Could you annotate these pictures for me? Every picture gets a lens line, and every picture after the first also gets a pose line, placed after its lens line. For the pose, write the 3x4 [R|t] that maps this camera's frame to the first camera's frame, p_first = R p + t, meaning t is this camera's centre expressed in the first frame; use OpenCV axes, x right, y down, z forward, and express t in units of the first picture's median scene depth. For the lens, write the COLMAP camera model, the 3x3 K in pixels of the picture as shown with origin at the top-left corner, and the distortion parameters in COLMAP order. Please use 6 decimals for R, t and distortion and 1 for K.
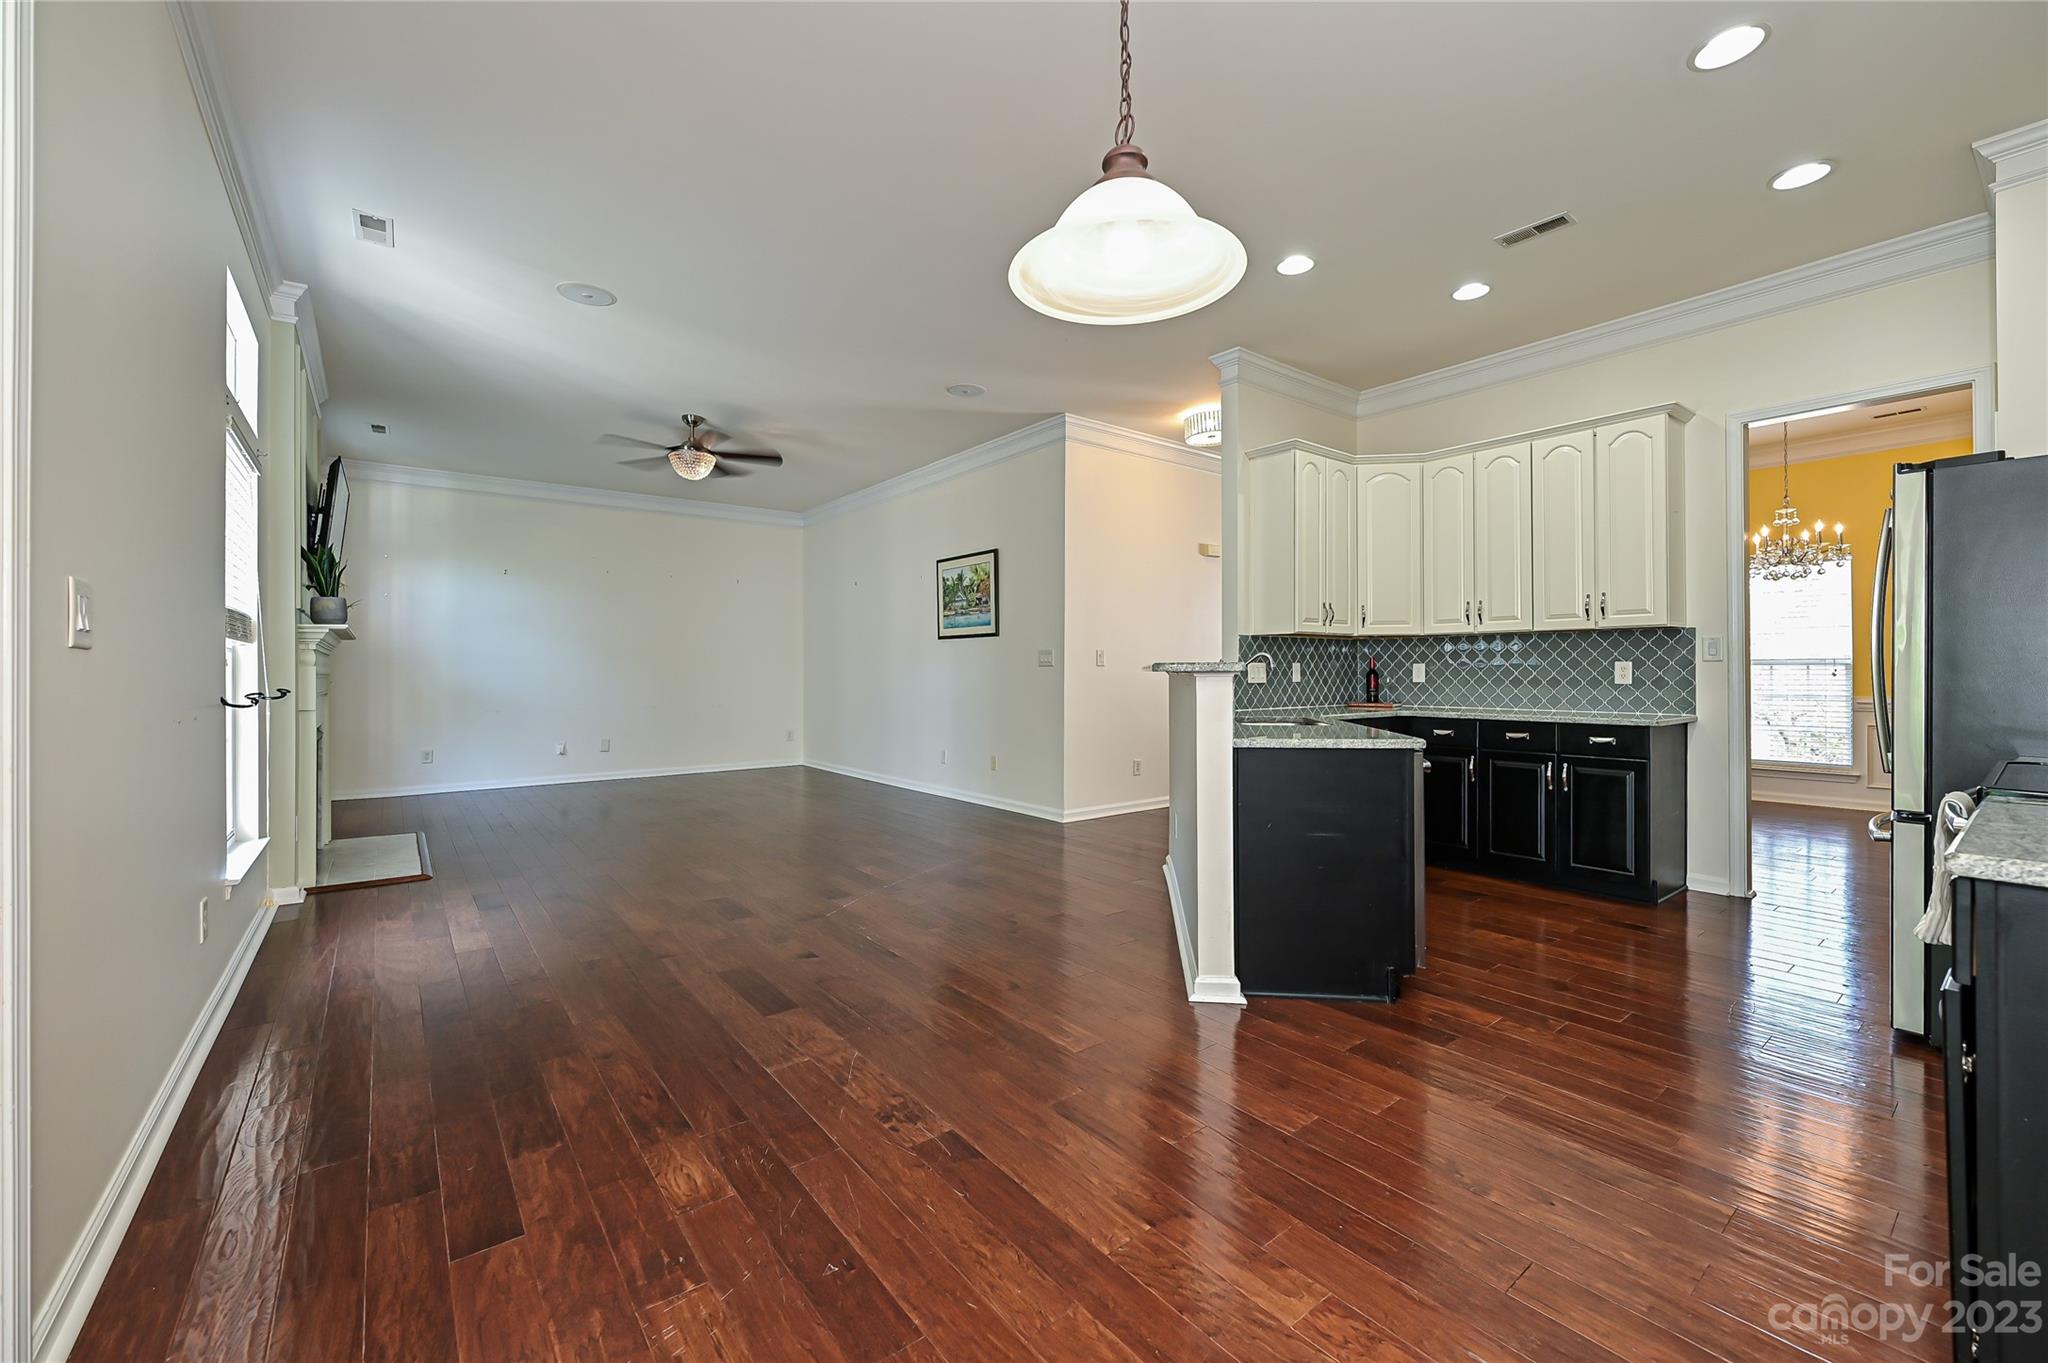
lens RADIAL K [[817.5, 0, 1023.8], [0, 817.5, 670.0], [0, 0, 1]] dist [-0.000136, 0.000323]
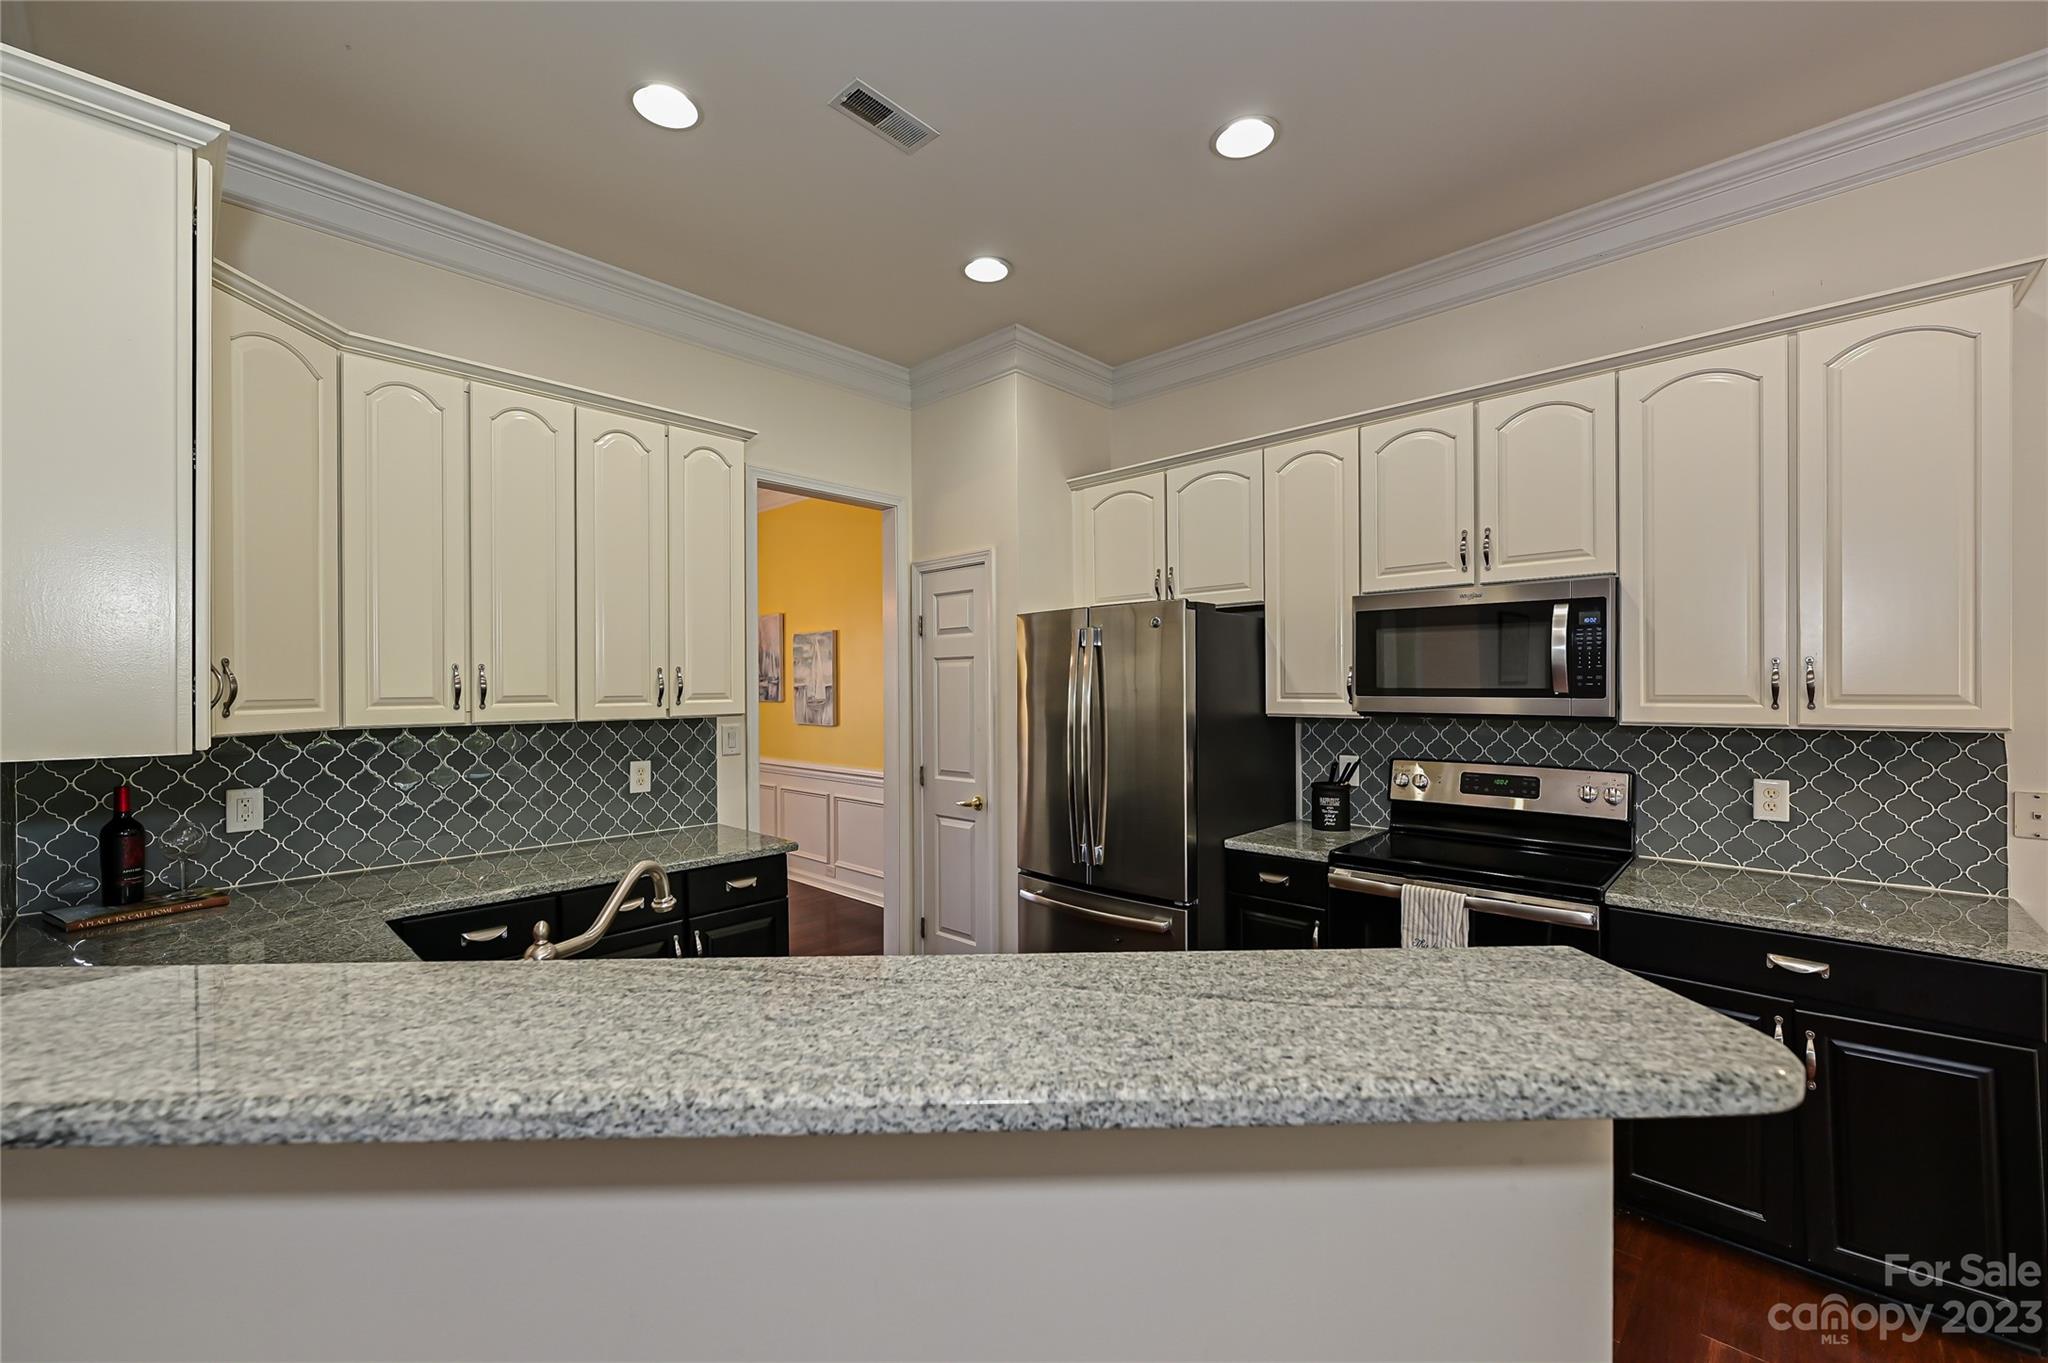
lens RADIAL K [[815.8, 0, 1017.8], [0, 815.8, 690.7], [0, 0, 1]] dist [0.000040, 0.000033]
pose [[-0.148579, -0.000987, 0.988900, -0.012833], [0.005819, 0.999981, 0.001872, -0.059371], [-0.988883, 0.006032, -0.148571, 0.655741]]
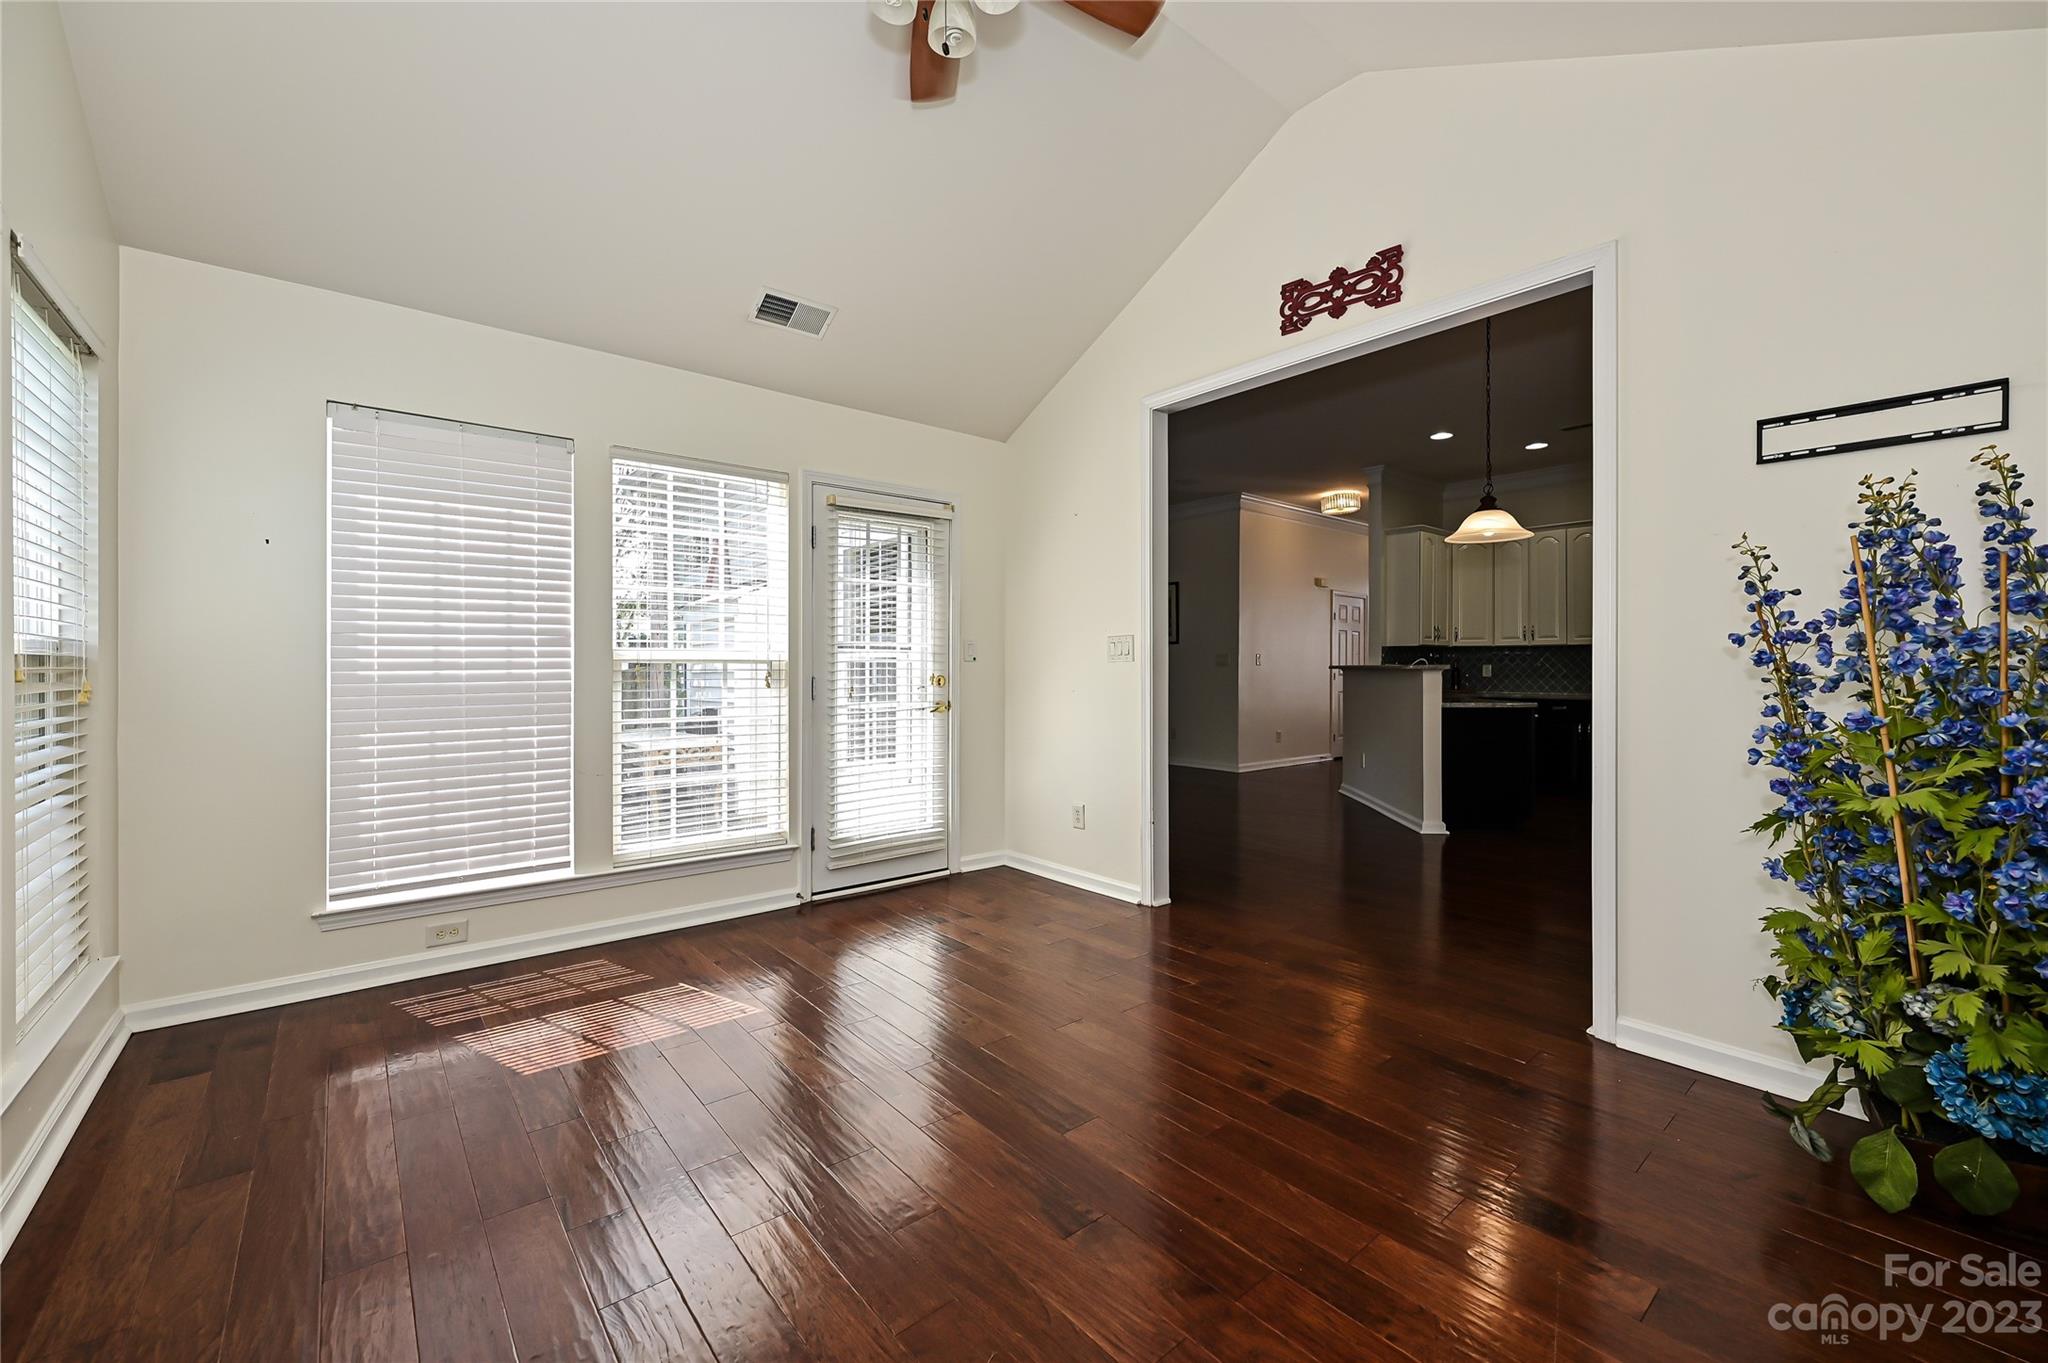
lens RADIAL K [[823.7, 0, 1021.2], [0, 823.7, 670.8], [0, 0, 1]] dist [-0.000231, 0.000032]
pose [[0.999470, 0.002254, 0.032475, -0.441988], [-0.002385, 0.999989, 0.004008, 0.000060], [-0.032466, -0.004083, 0.999465, -0.518440]]
